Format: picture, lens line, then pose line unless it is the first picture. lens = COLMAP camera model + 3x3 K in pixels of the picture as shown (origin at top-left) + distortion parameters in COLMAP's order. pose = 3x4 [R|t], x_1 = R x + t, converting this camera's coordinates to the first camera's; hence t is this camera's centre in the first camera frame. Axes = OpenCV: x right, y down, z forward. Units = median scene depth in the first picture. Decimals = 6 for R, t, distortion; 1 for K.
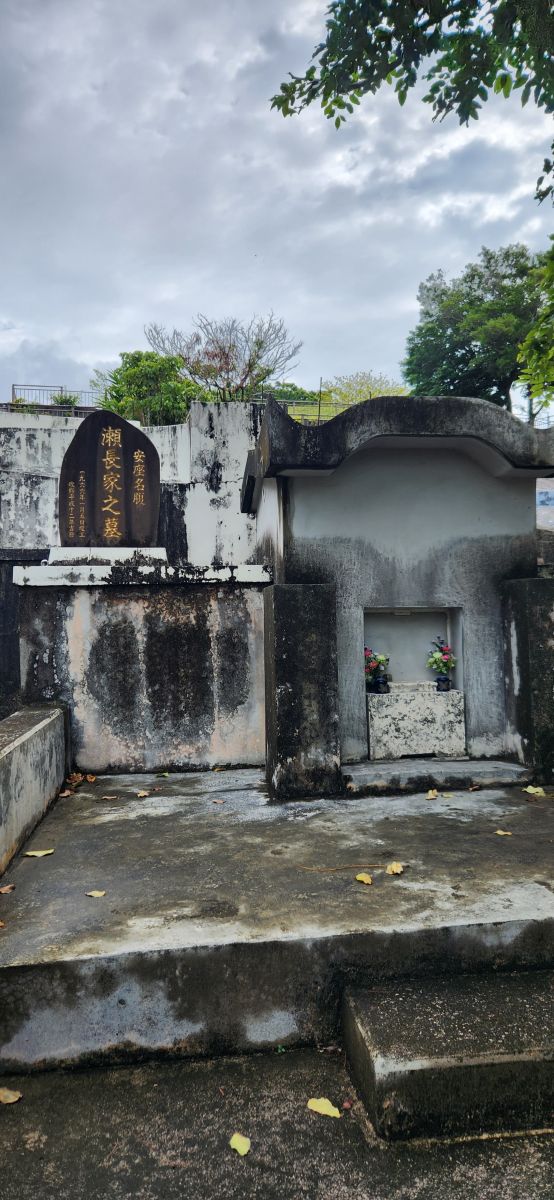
lens RADIAL K [[757.1, 0, 280.8], [0, 757.1, 602.0], [0, 0, 1]] dist [0.046527, -0.027474]
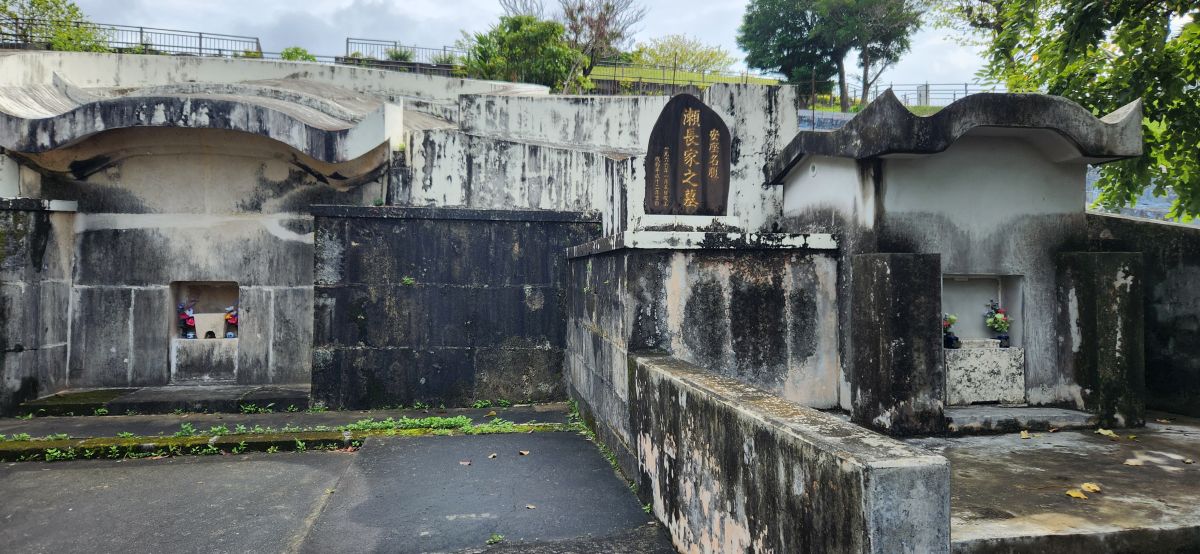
lens RADIAL K [[757.1, 0, 589.7], [0, 757.1, 272.1], [0, 0, 1]] dist [0.046527, -0.027474]
pose [[0.999179, 0.020935, 0.034691, -0.457157], [-0.021493, 0.999644, 0.015784, -0.002000], [-0.034348, -0.016517, 0.999273, -0.139315]]
